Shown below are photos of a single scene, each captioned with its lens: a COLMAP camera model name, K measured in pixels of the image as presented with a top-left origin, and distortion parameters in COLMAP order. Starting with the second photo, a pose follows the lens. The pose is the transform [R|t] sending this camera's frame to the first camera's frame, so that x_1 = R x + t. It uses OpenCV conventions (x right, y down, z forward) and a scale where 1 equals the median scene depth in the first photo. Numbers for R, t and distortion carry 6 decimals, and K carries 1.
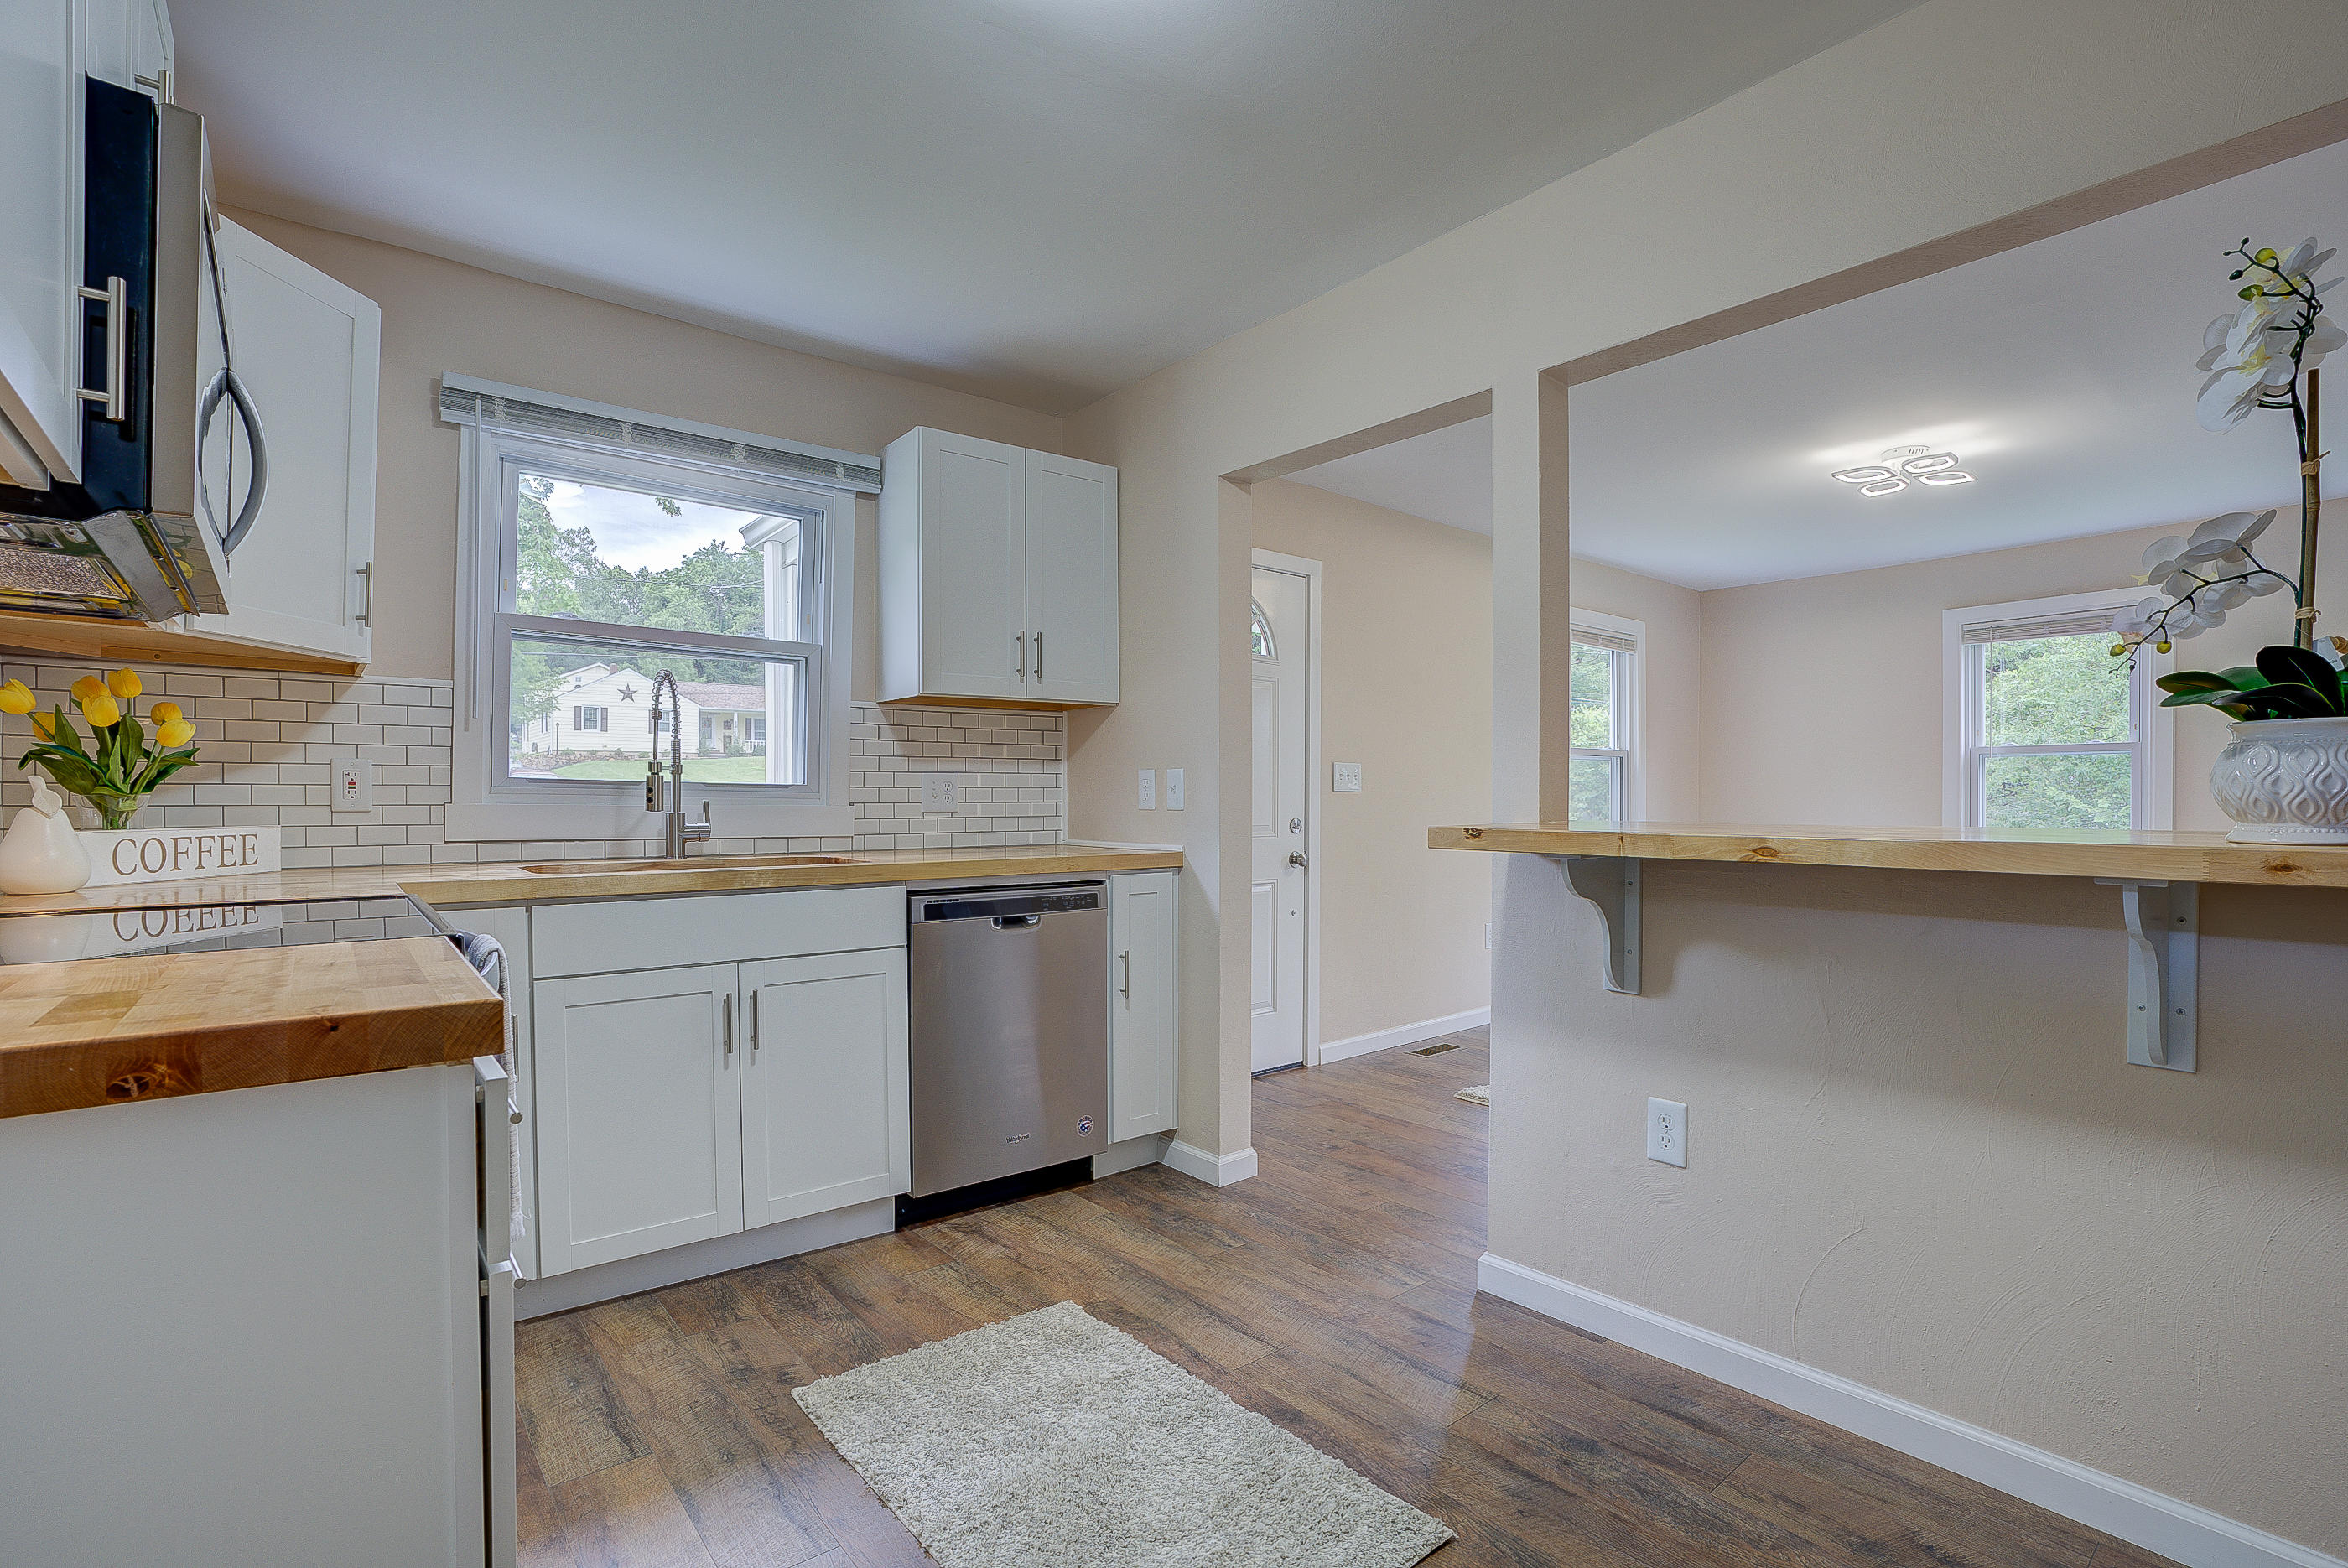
lens RADIAL K [[1097.7, 0, 1179.4], [0, 1097.7, 788.4], [0, 0, 1]] dist [-0.075244, 0.023380]
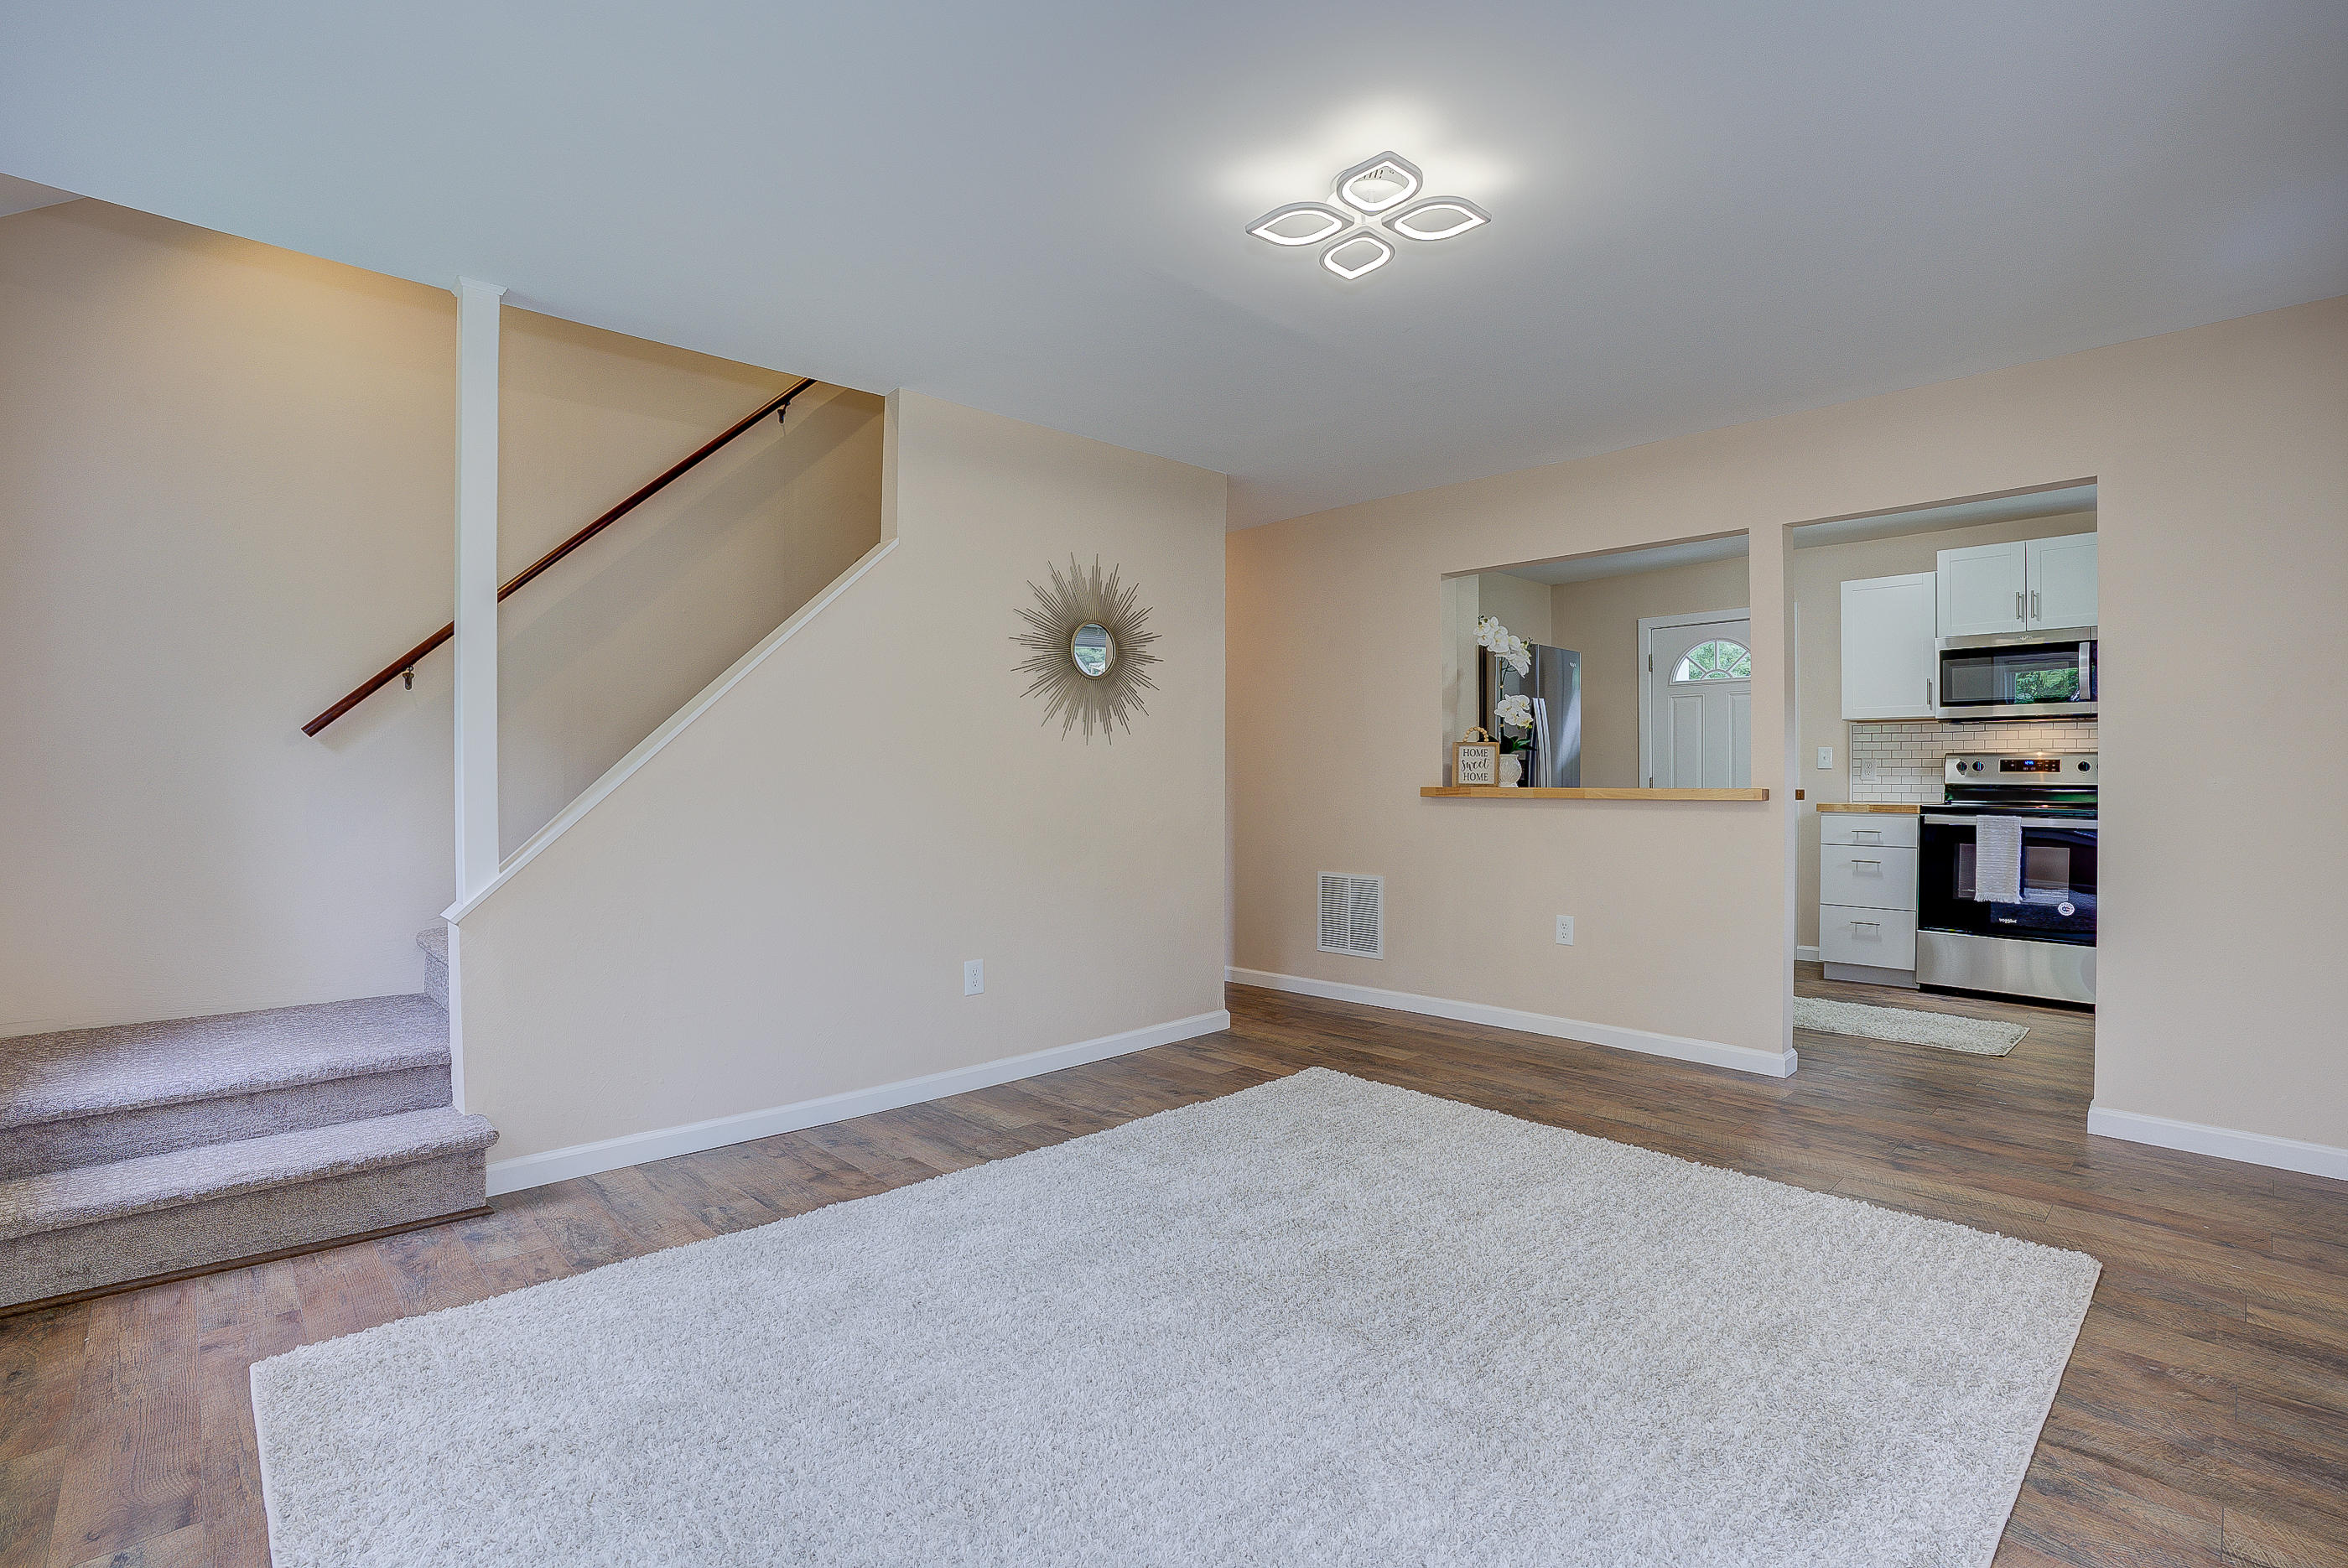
lens RADIAL K [[1089.8, 0, 1191.6], [0, 1089.8, 785.3], [0, 0, 1]] dist [-0.071747, 0.026785]
pose [[-0.996730, 0.003628, -0.080721, 1.202770], [0.003576, 0.999993, 0.000791, 0.019457], [0.080723, 0.000499, -0.996736, 2.298753]]
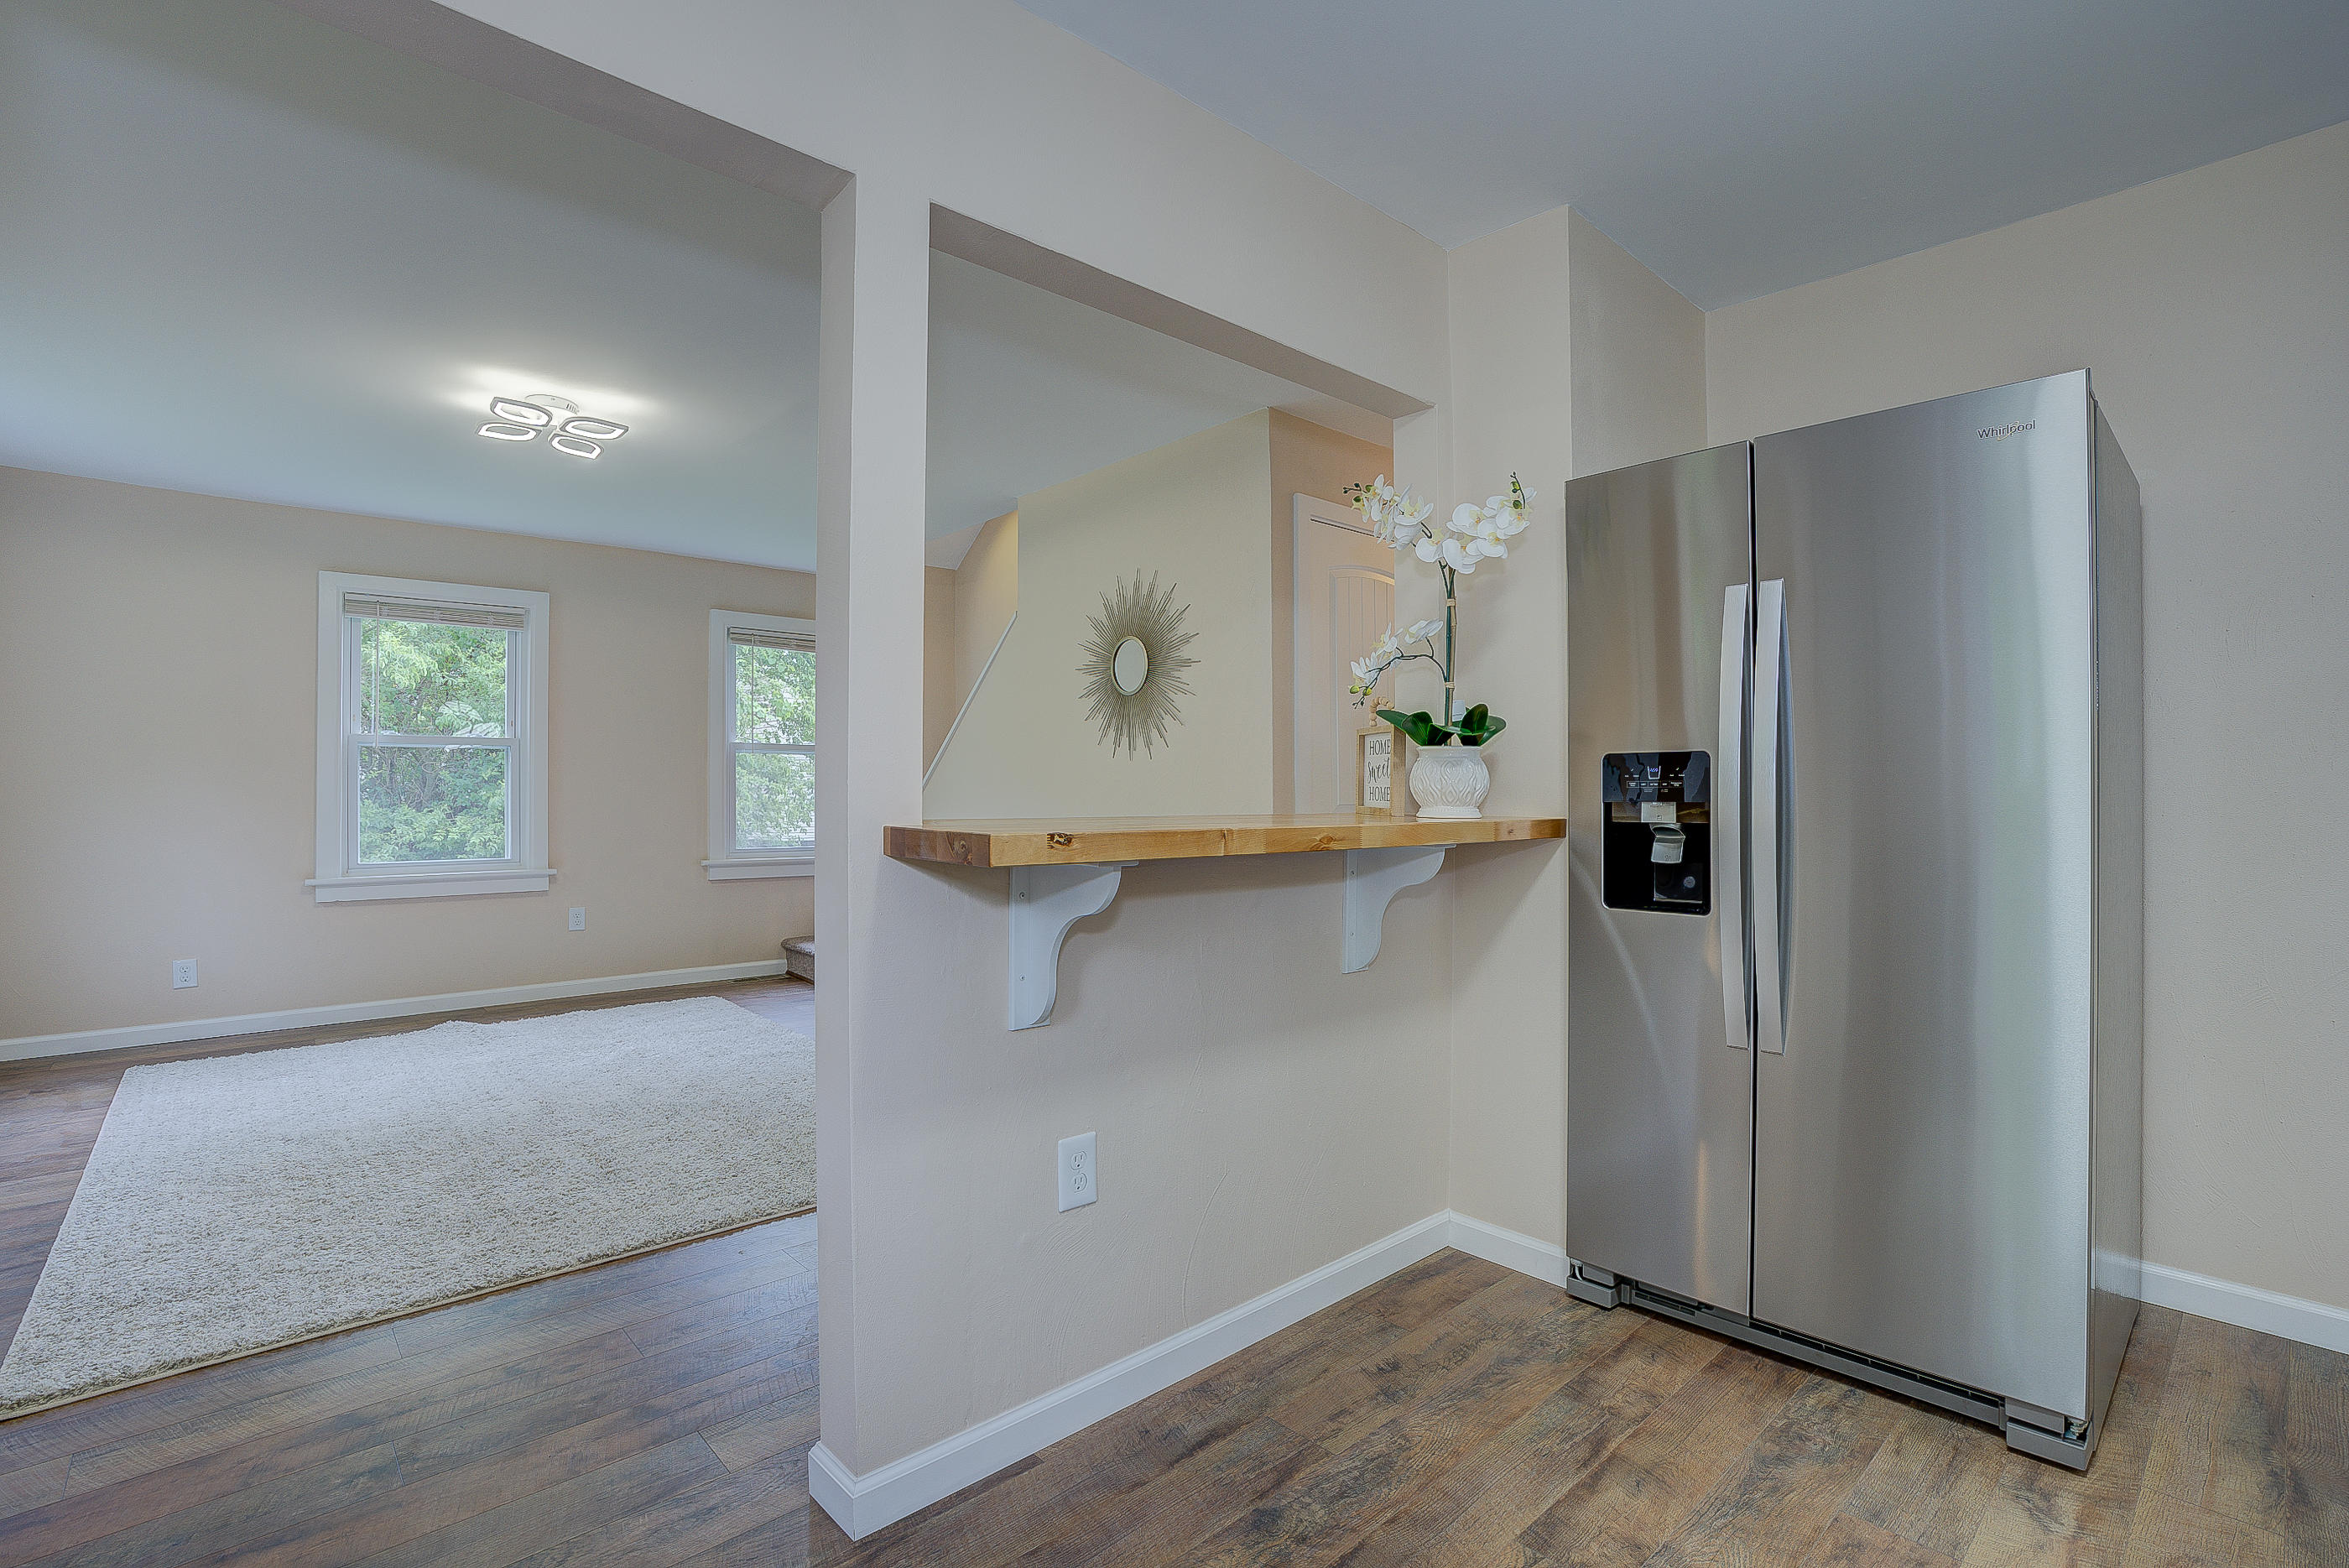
lens RADIAL K [[1090.3, 0, 1192.1], [0, 1090.3, 785.3], [0, 0, 1]] dist [-0.071747, 0.026785]
pose [[-0.059404, 0.005575, 0.998218, -0.338899], [-0.008109, 0.999949, -0.006067, 0.006983], [-0.998201, -0.008455, -0.059356, 0.751921]]
